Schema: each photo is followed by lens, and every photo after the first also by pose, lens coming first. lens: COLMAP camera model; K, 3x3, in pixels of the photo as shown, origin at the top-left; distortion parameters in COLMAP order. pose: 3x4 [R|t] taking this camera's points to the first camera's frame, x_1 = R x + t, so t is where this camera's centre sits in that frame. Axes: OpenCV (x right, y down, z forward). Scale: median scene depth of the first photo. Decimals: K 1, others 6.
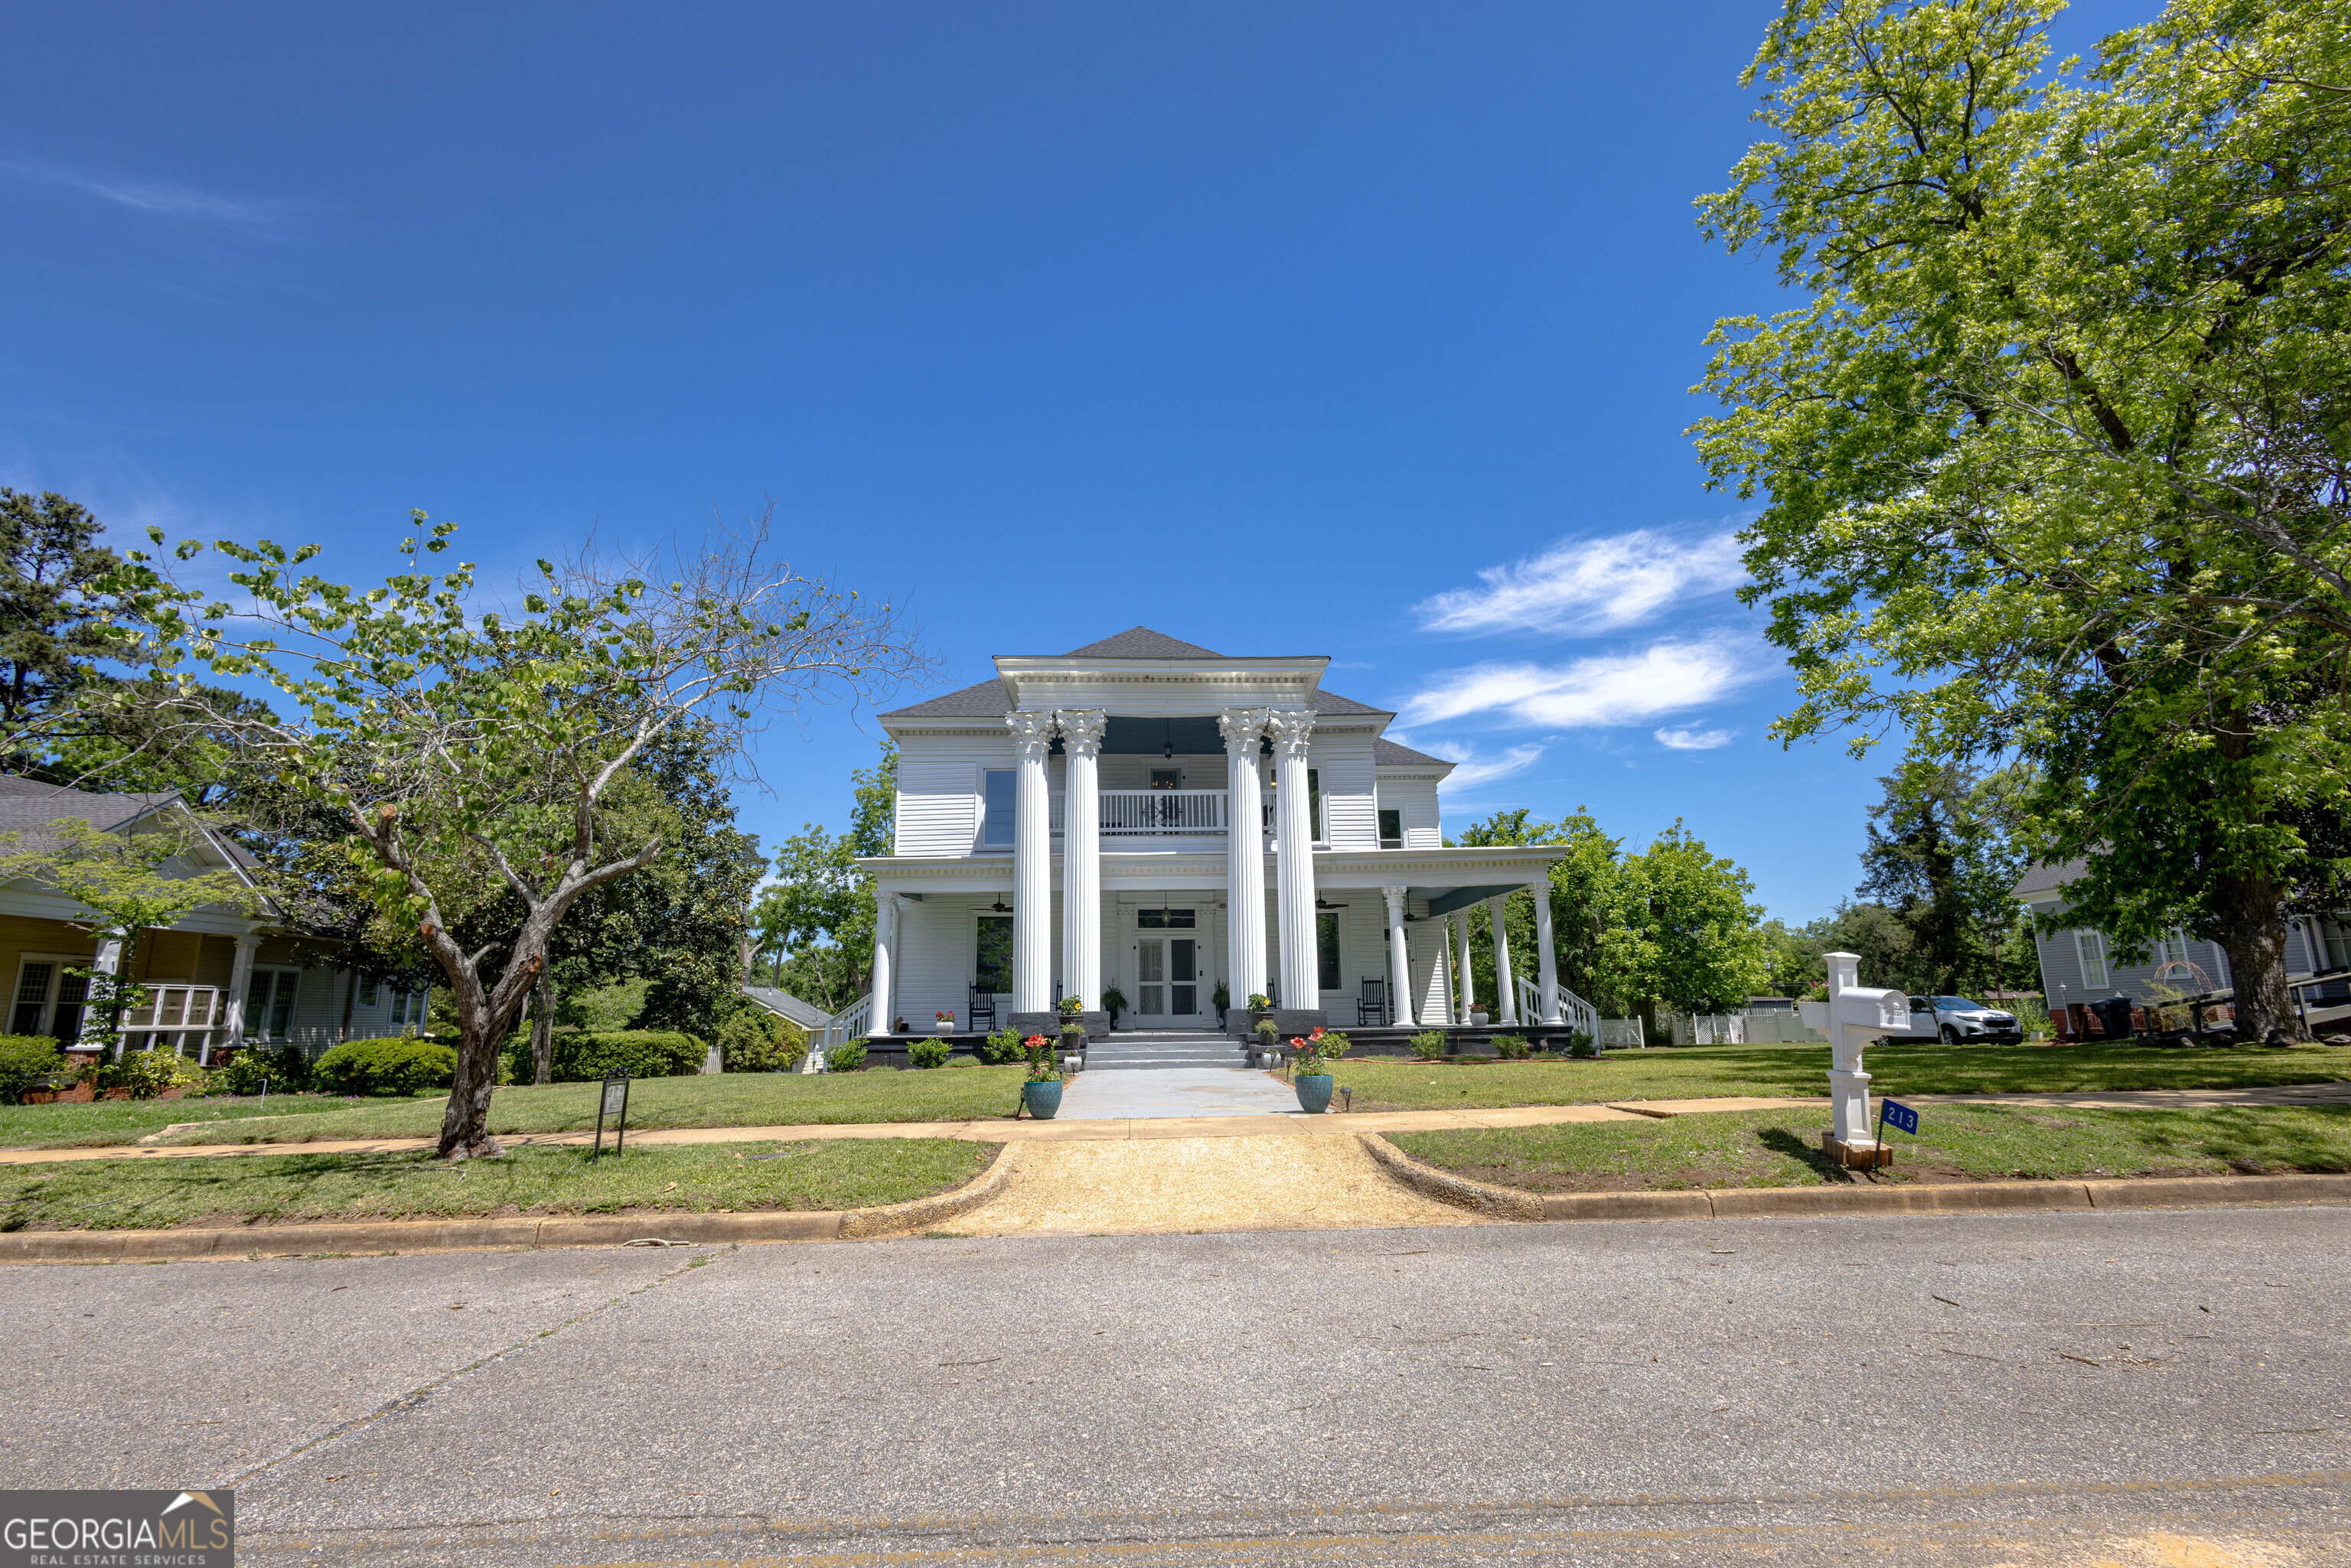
lens RADIAL K [[1083.2, 0, 1177.9], [0, 1083.2, 780.5], [0, 0, 1]] dist [0.000302, 0.000040]
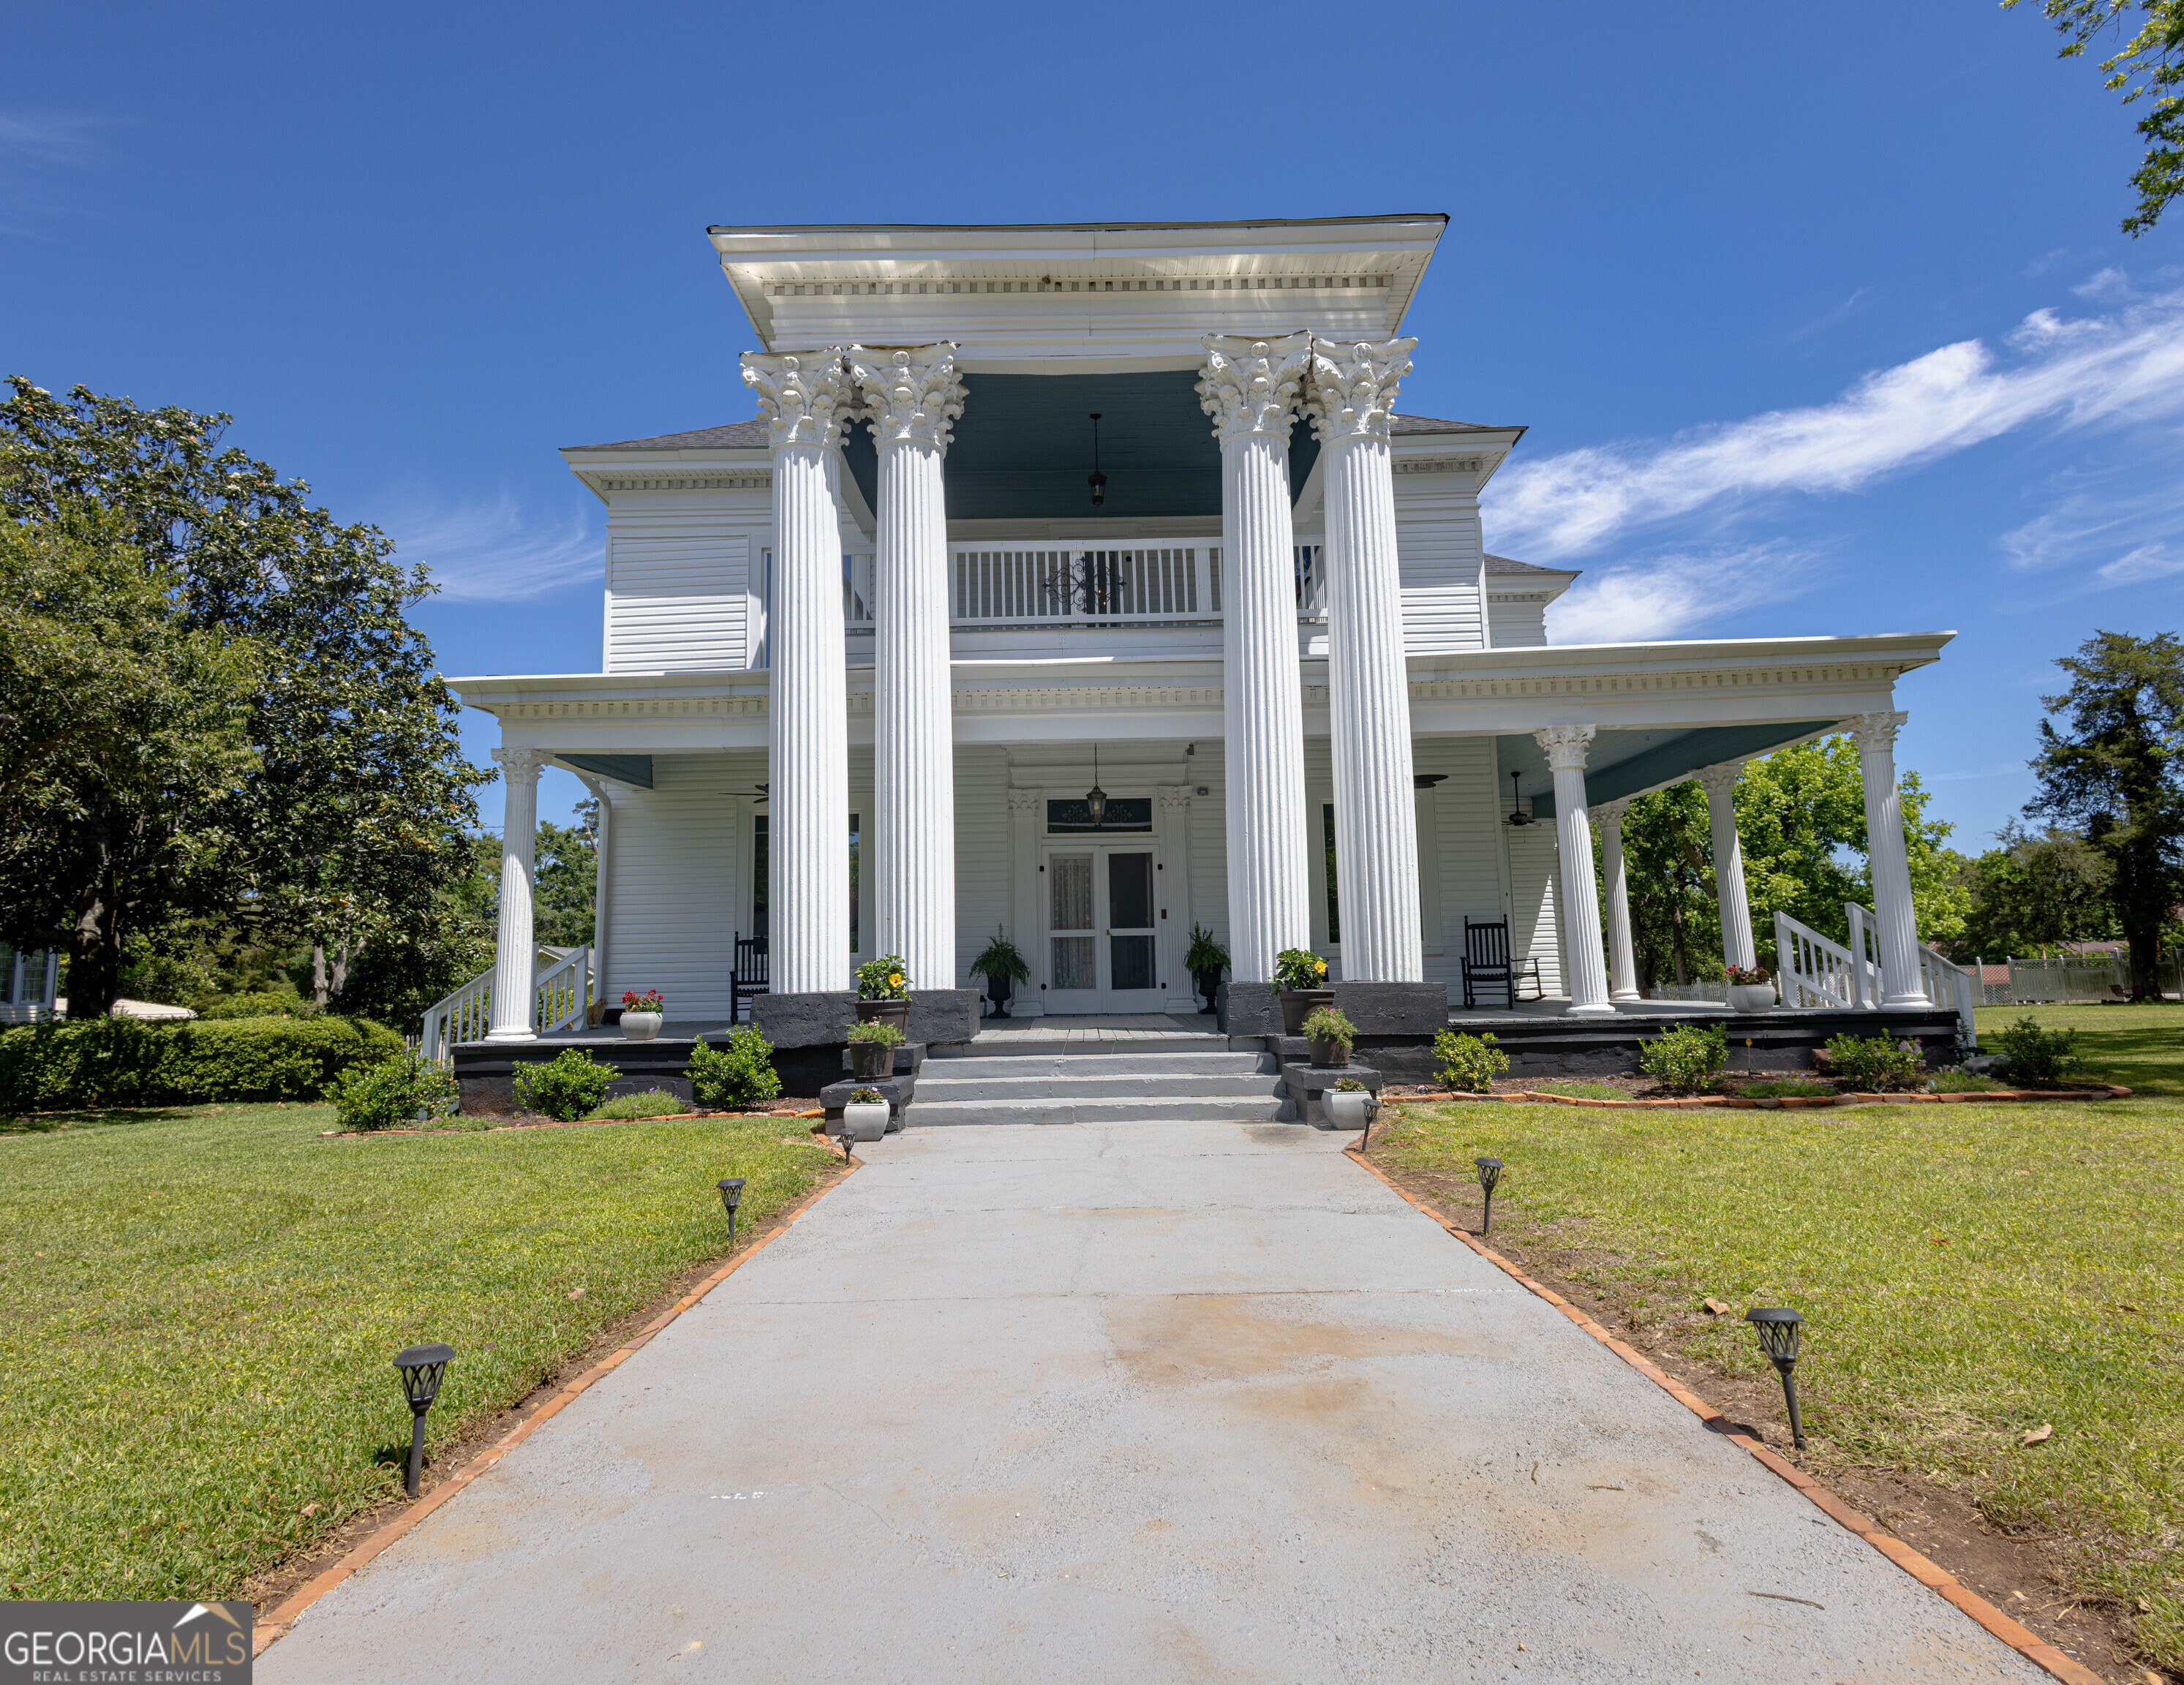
lens RADIAL K [[1174.8, 0, 1083.4], [0, 1174.8, 834.3], [0, 0, 1]] dist [-0.004032, 0.000764]
pose [[0.999317, -0.012071, -0.034919, 0.002147], [0.015284, 0.995524, 0.093261, 0.092548], [0.033637, -0.093731, 0.995029, 0.465592]]
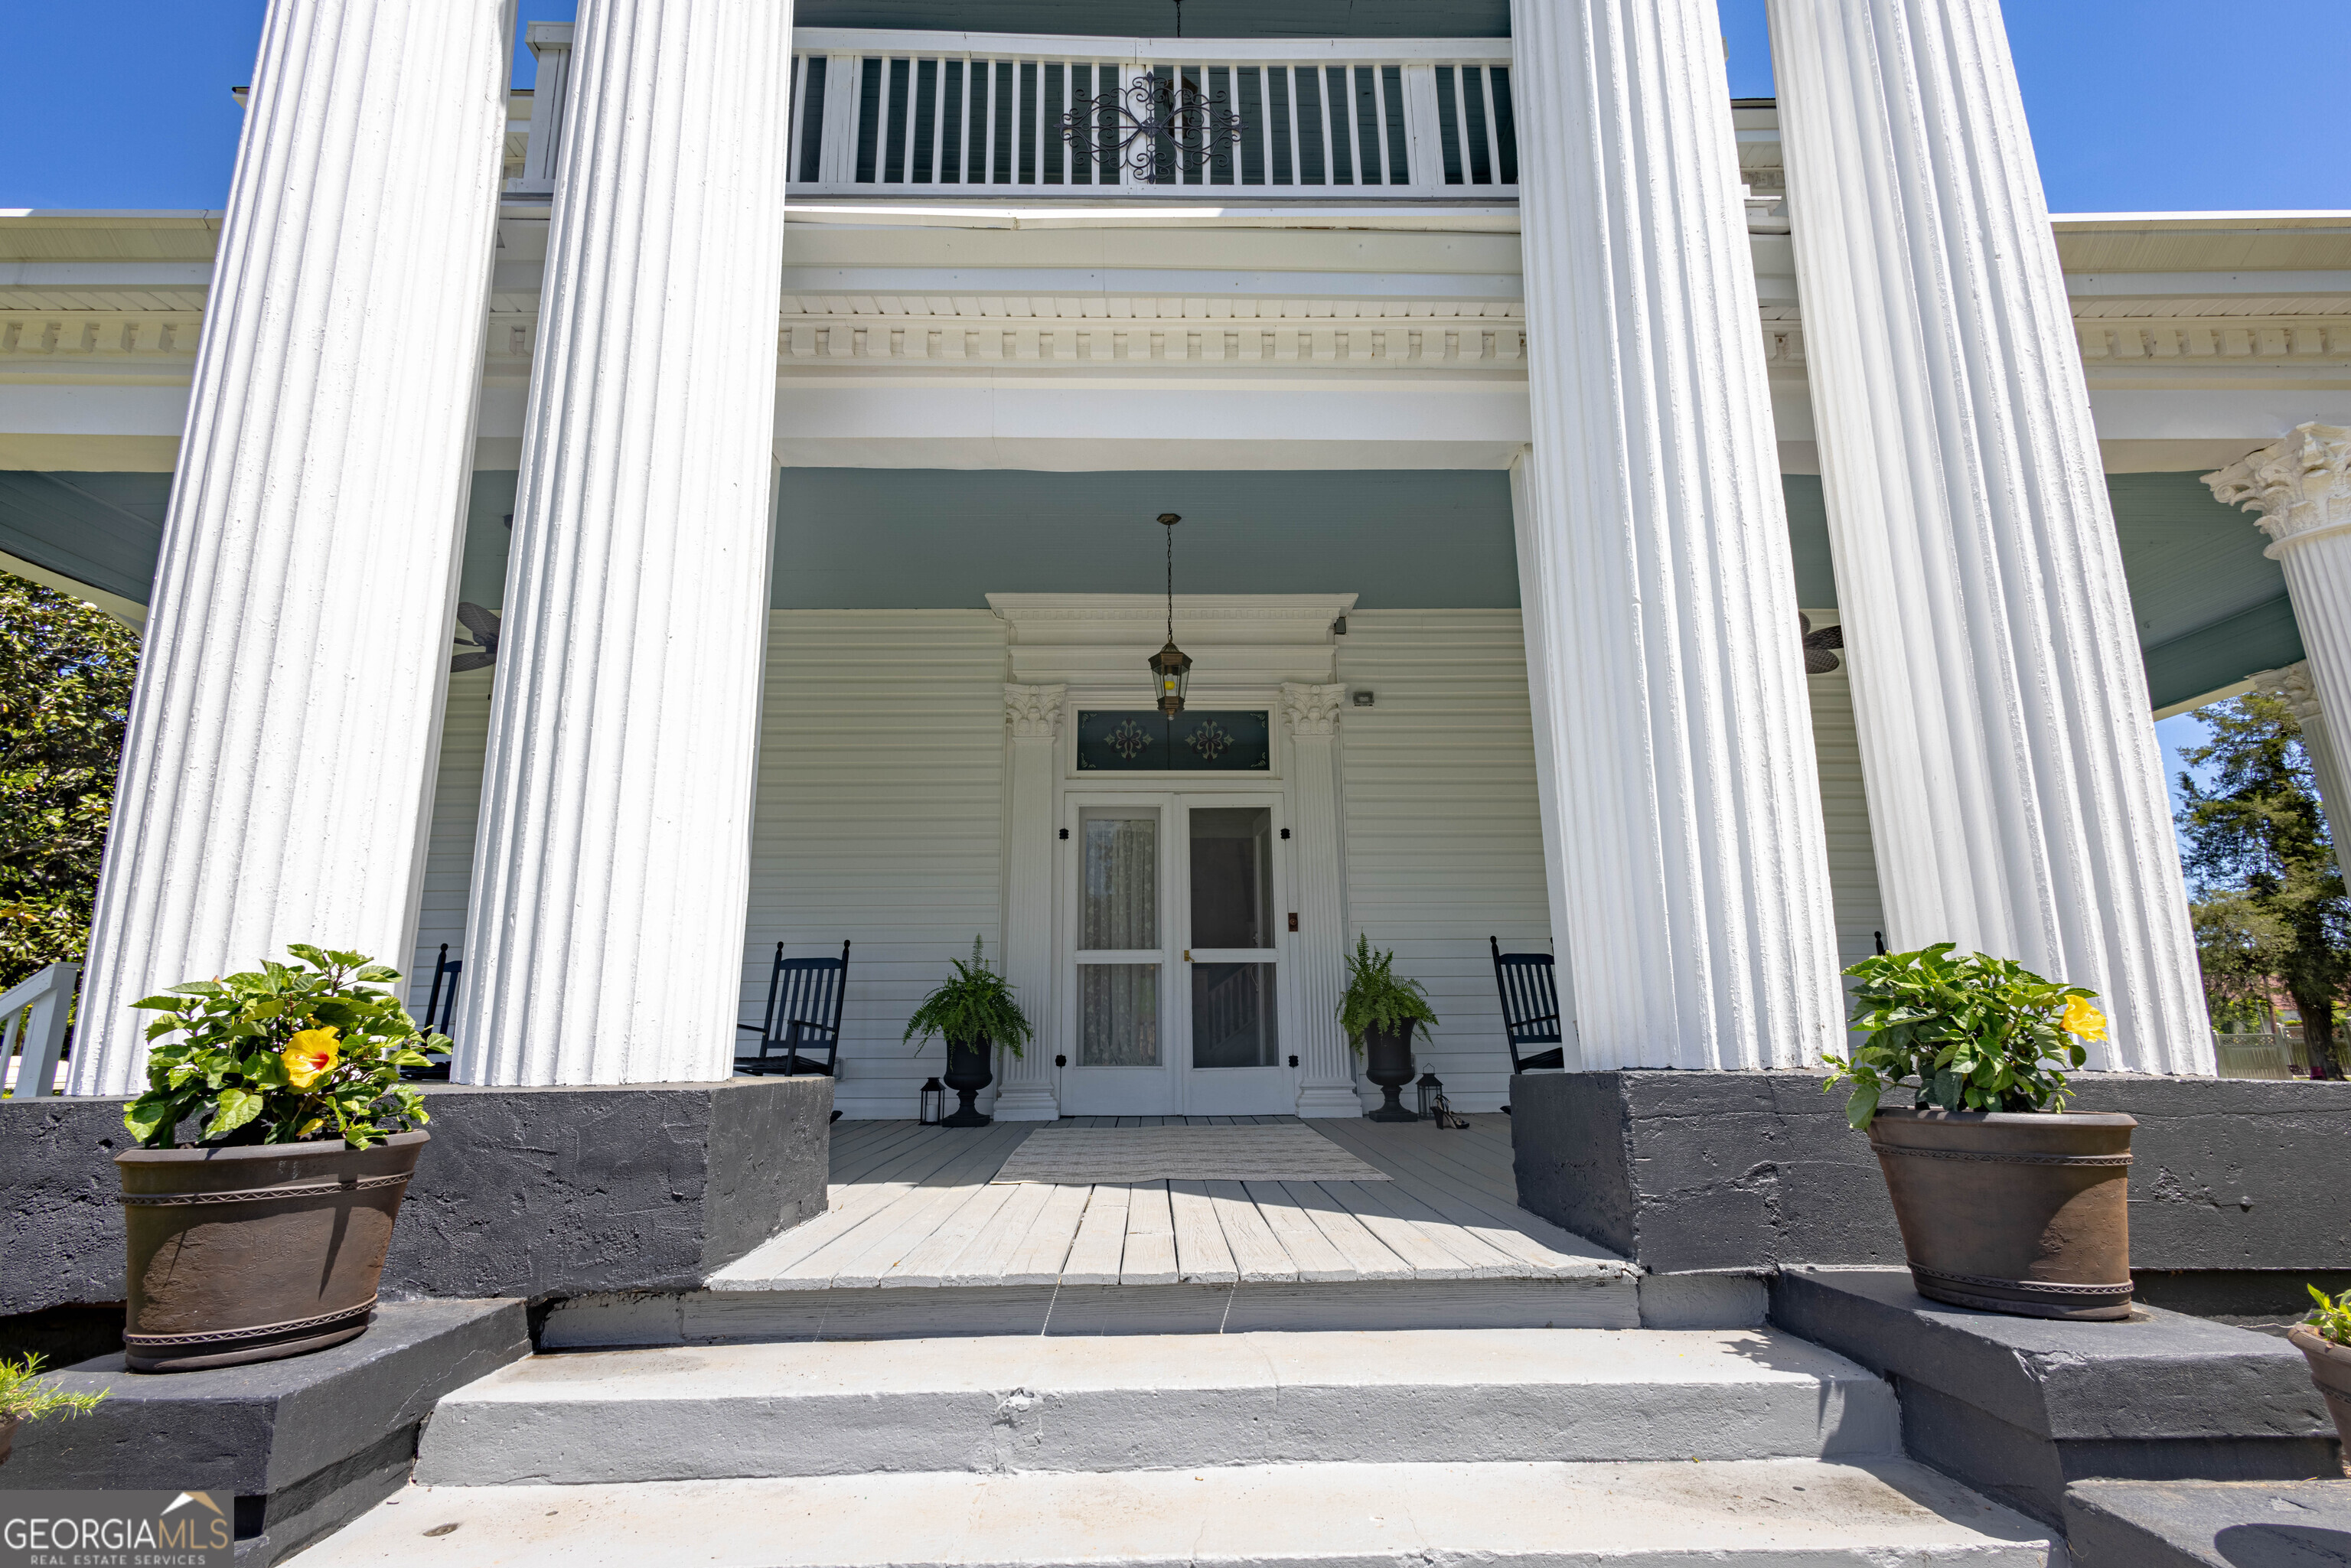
lens RADIAL K [[1107.4, 0, 1184.8], [0, 1107.4, 793.2], [0, 0, 1]] dist [0.015188, -0.000275]
pose [[0.999990, 0.001361, -0.004195, -0.007017], [-0.001380, 0.999989, -0.004589, 0.161898], [0.004189, 0.004595, 0.999981, 0.787244]]
